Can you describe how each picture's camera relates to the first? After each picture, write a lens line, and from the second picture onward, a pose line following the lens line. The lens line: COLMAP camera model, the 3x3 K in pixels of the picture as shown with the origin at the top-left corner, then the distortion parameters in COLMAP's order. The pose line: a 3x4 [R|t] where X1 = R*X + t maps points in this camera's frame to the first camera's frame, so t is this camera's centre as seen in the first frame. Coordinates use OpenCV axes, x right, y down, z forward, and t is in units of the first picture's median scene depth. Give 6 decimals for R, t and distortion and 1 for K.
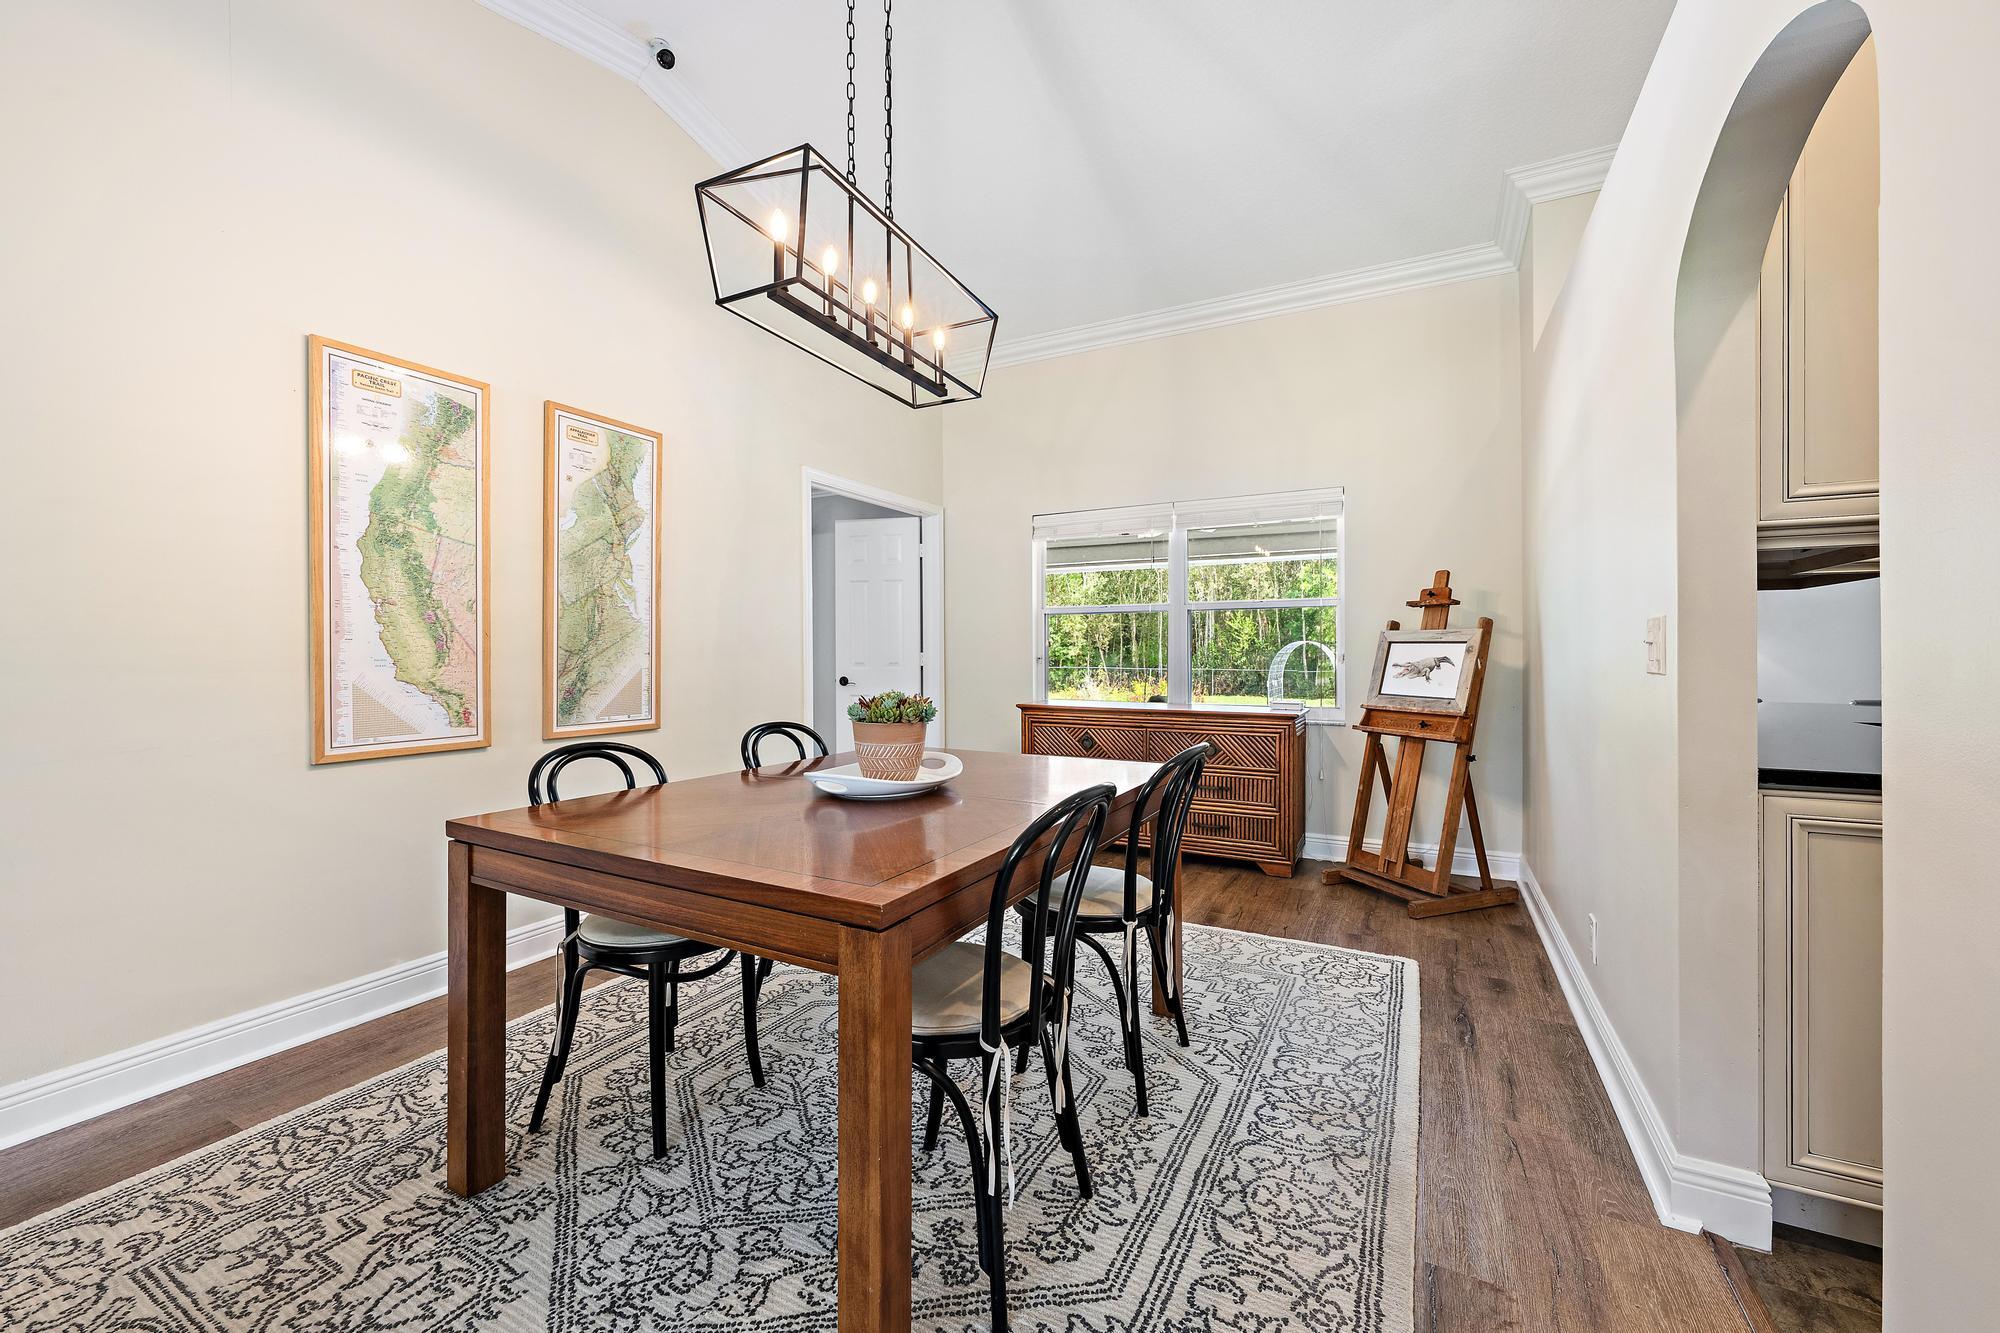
lens RADIAL K [[782.9, 0, 1005.8], [0, 782.9, 660.6], [0, 0, 1]] dist [-0.002622, -0.000222]
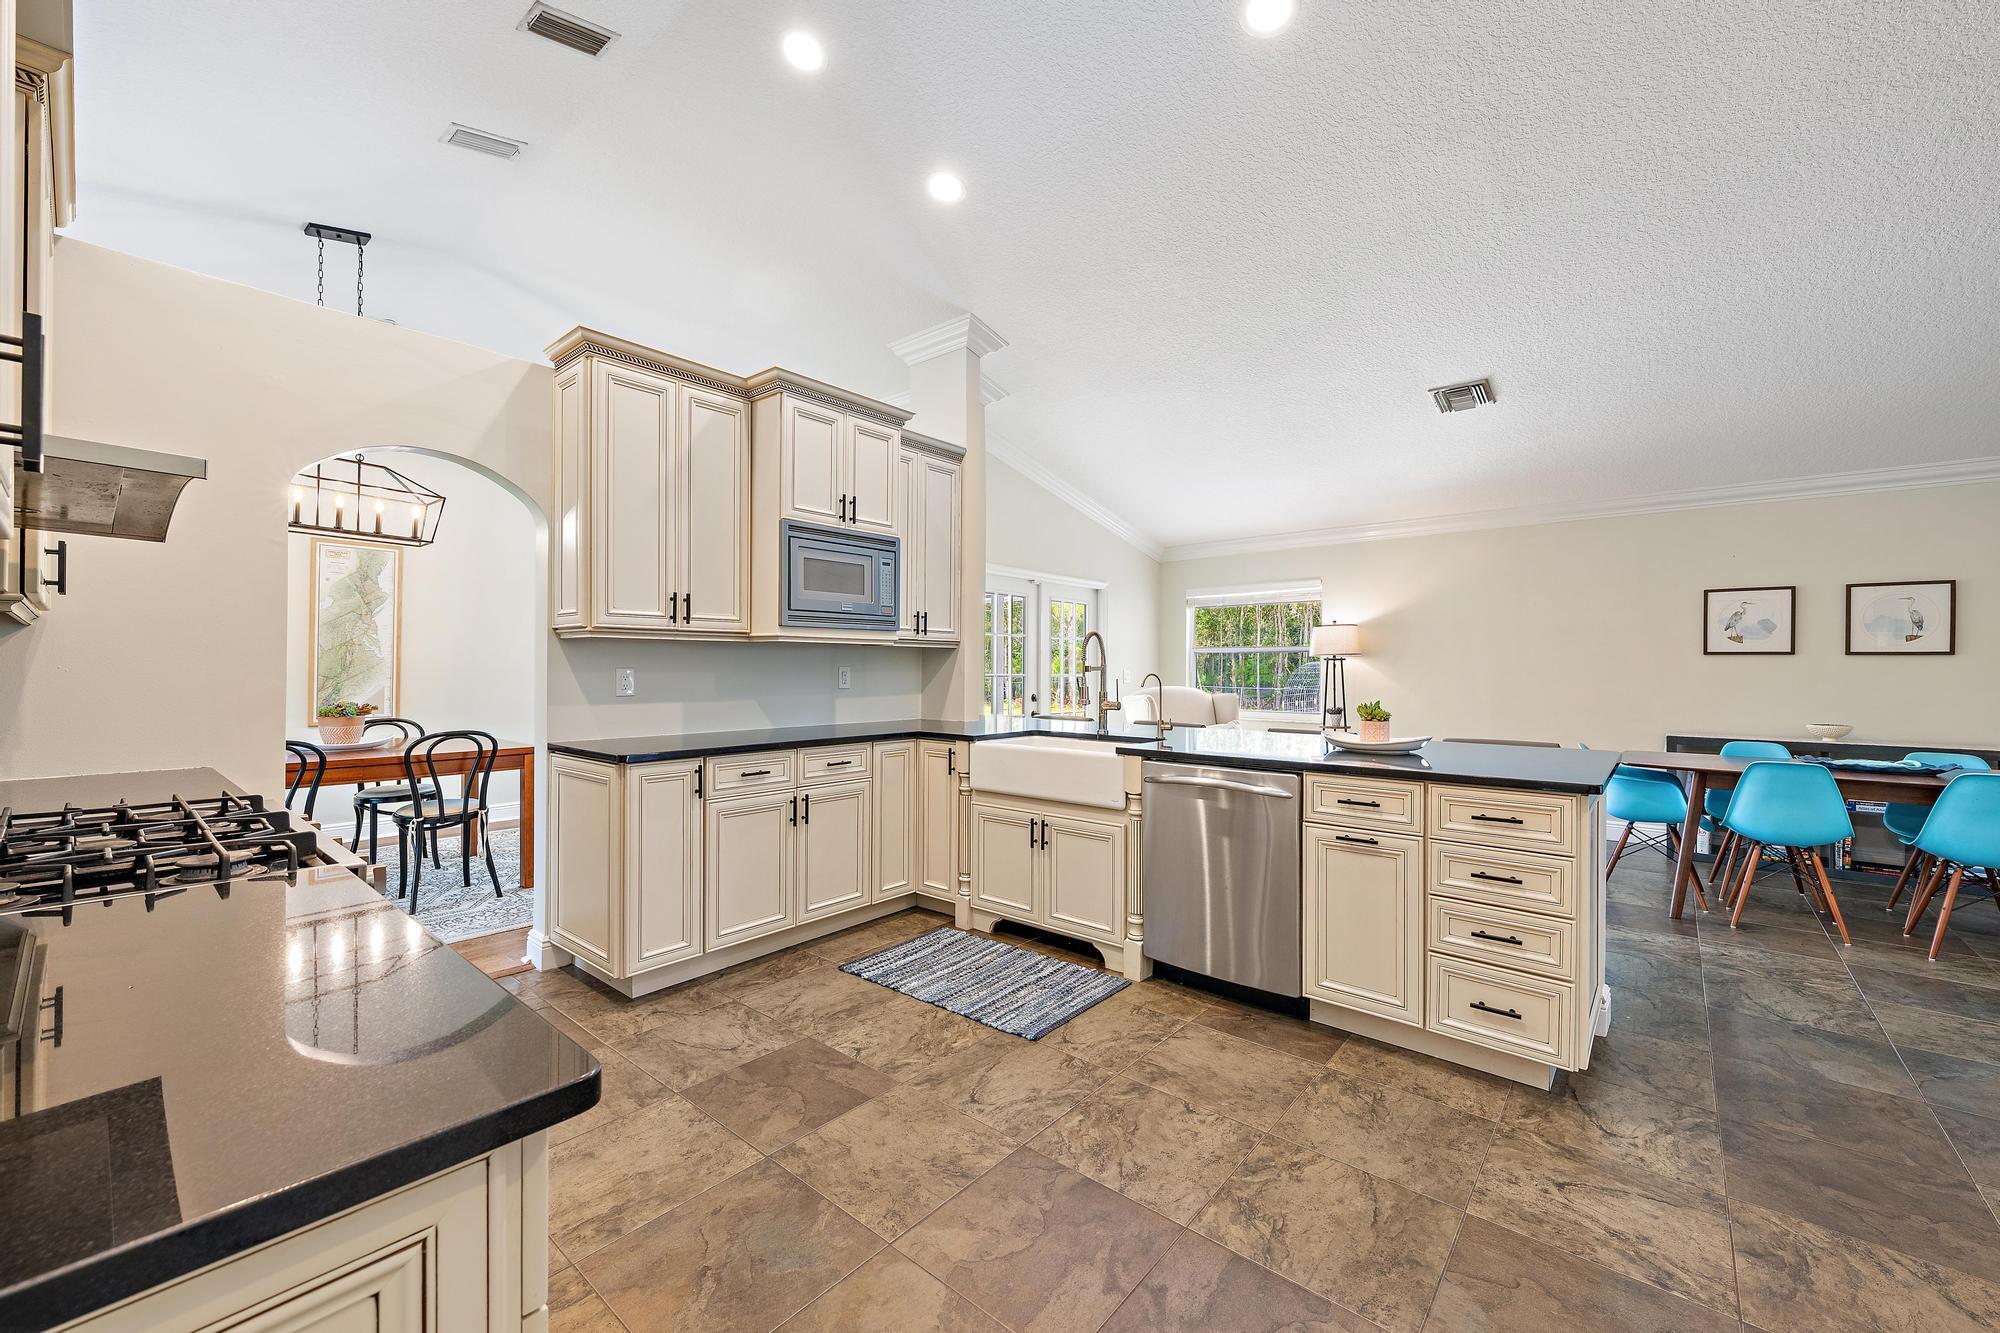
lens RADIAL K [[784.6, 0, 1000.0], [0, 784.6, 666.5], [0, 0, 1]] dist [-0.001808, -0.000071]
pose [[0.975568, 0.005387, -0.219630, 1.547447], [-0.008012, 0.999907, -0.011065, -0.031986], [0.219550, 0.012554, 0.975520, -0.468670]]
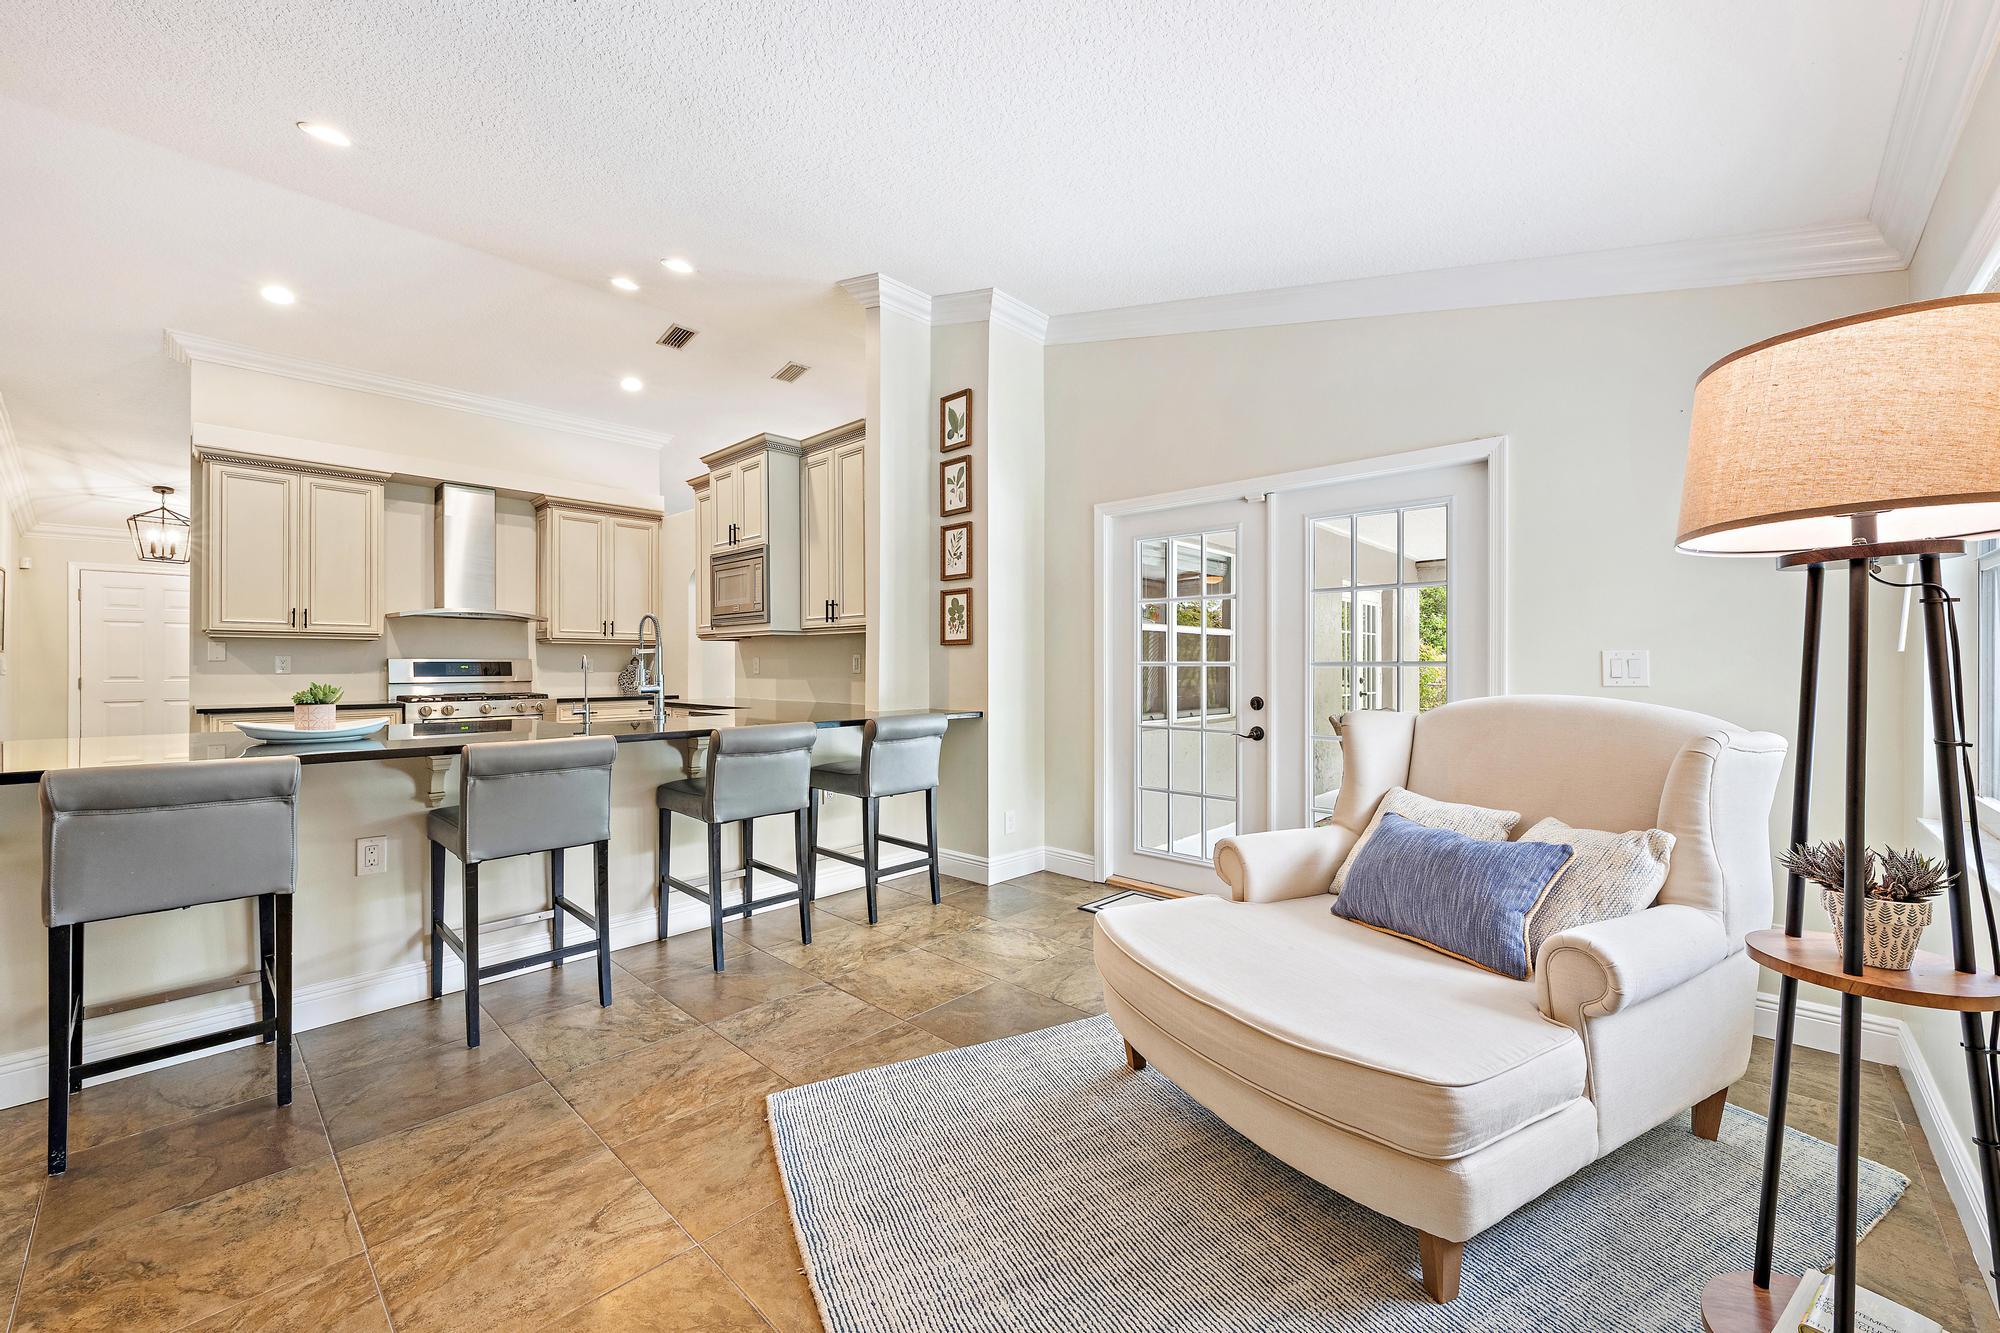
lens RADIAL K [[780.5, 0, 1000.0], [0, 780.5, 666.5], [0, 0, 1]] dist [0.000298, -0.000100]
pose [[-0.268223, 0.003222, -0.963351, 2.602695], [-0.010106, 0.999930, 0.006158, -0.032164], [0.963304, 0.011387, -0.268172, 1.986758]]
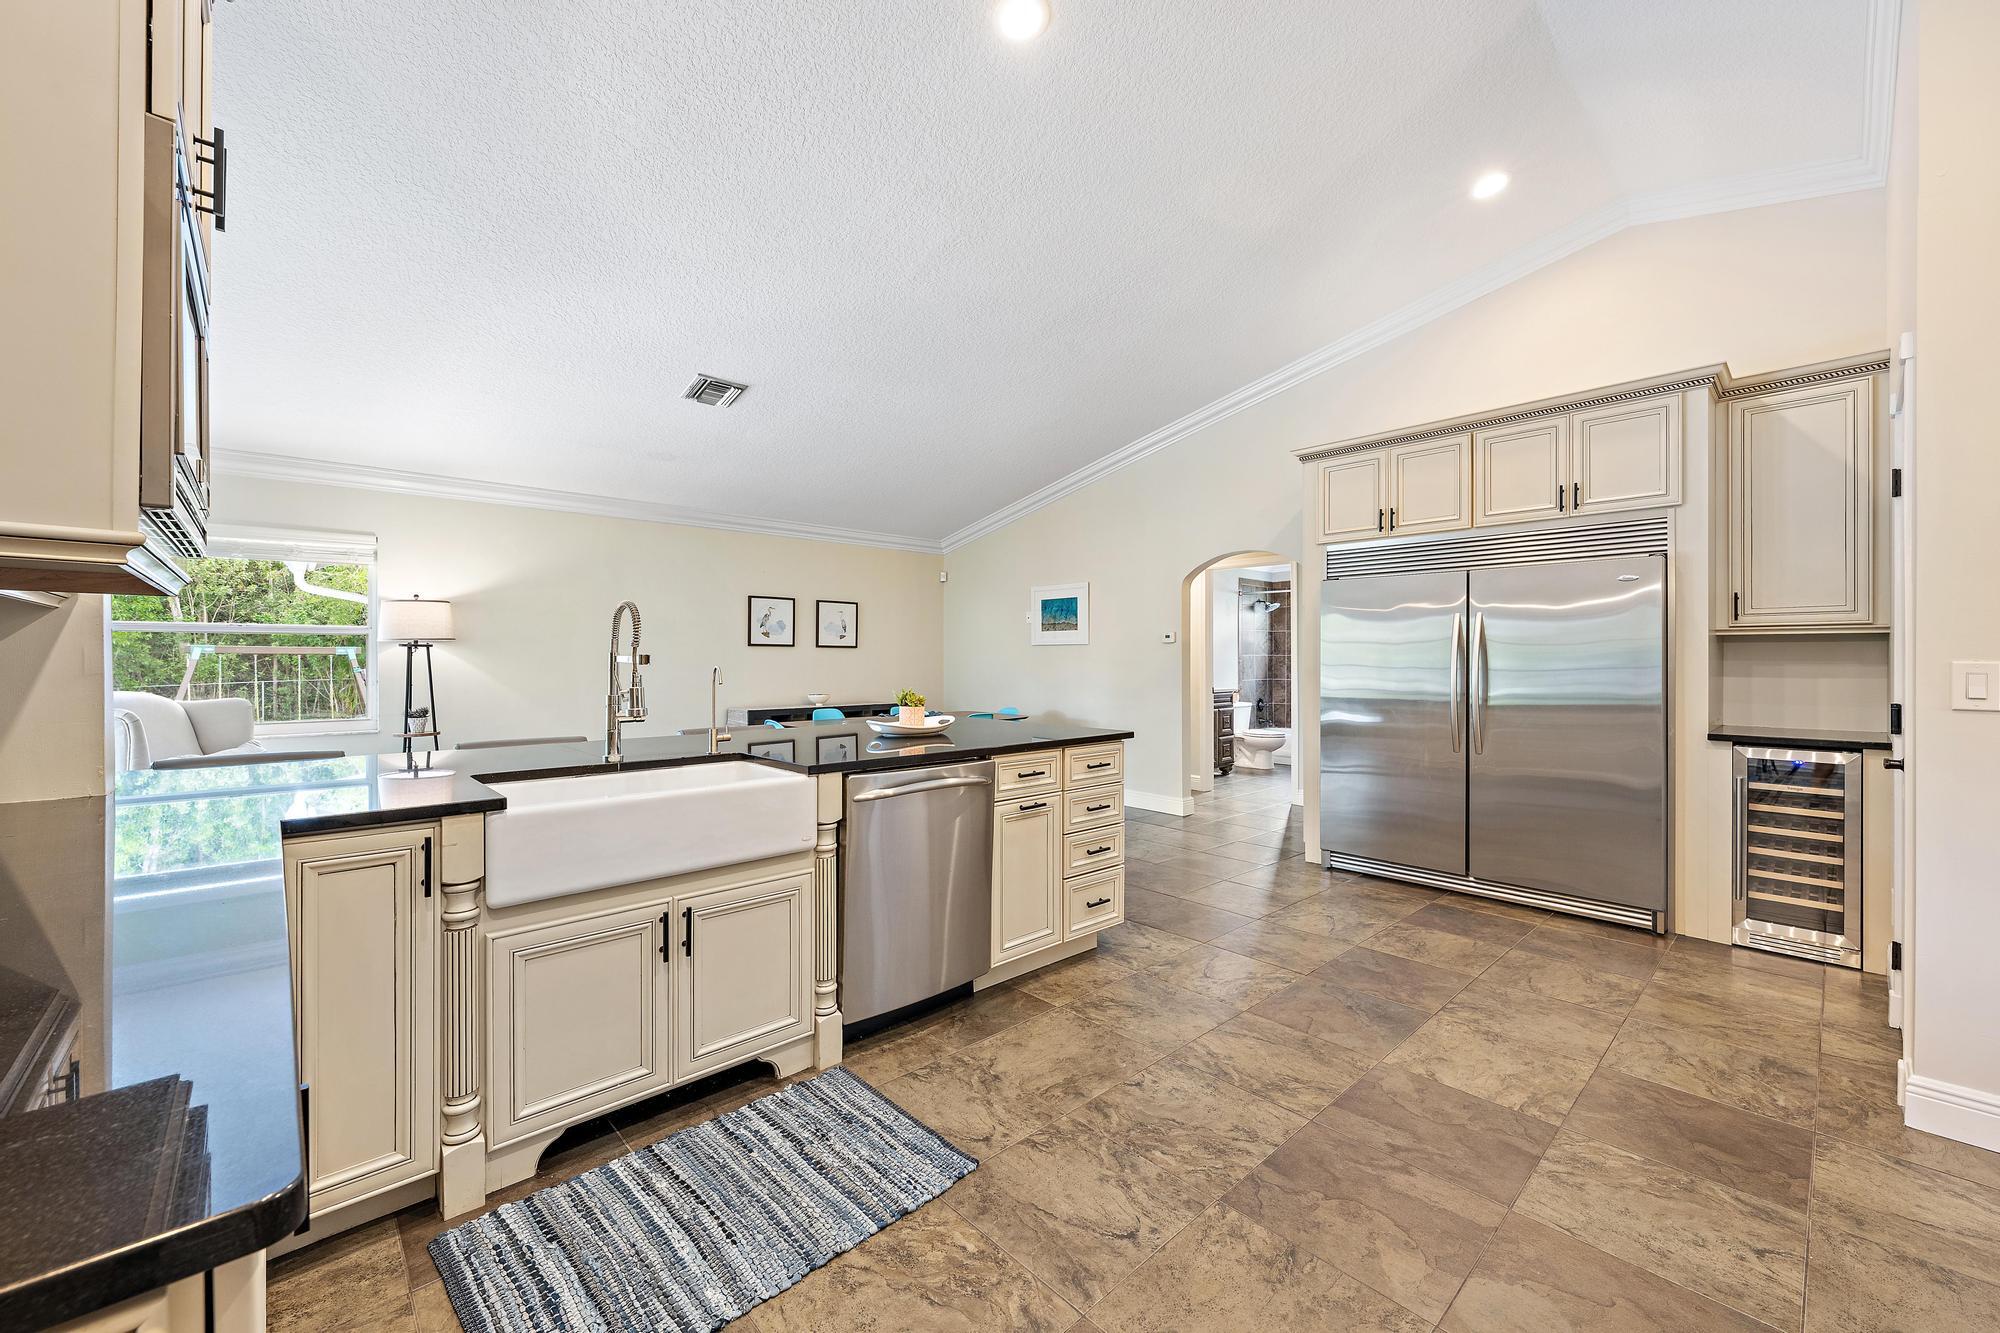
lens RADIAL K [[782.9, 0, 1005.8], [0, 782.9, 660.6], [0, 0, 1]] dist [-0.002622, -0.000222]
pose [[0.330864, -0.001203, 0.943678, 0.680680], [0.009557, 0.999952, -0.002076, -0.037358], [-0.943630, 0.009706, 0.330859, 0.260694]]
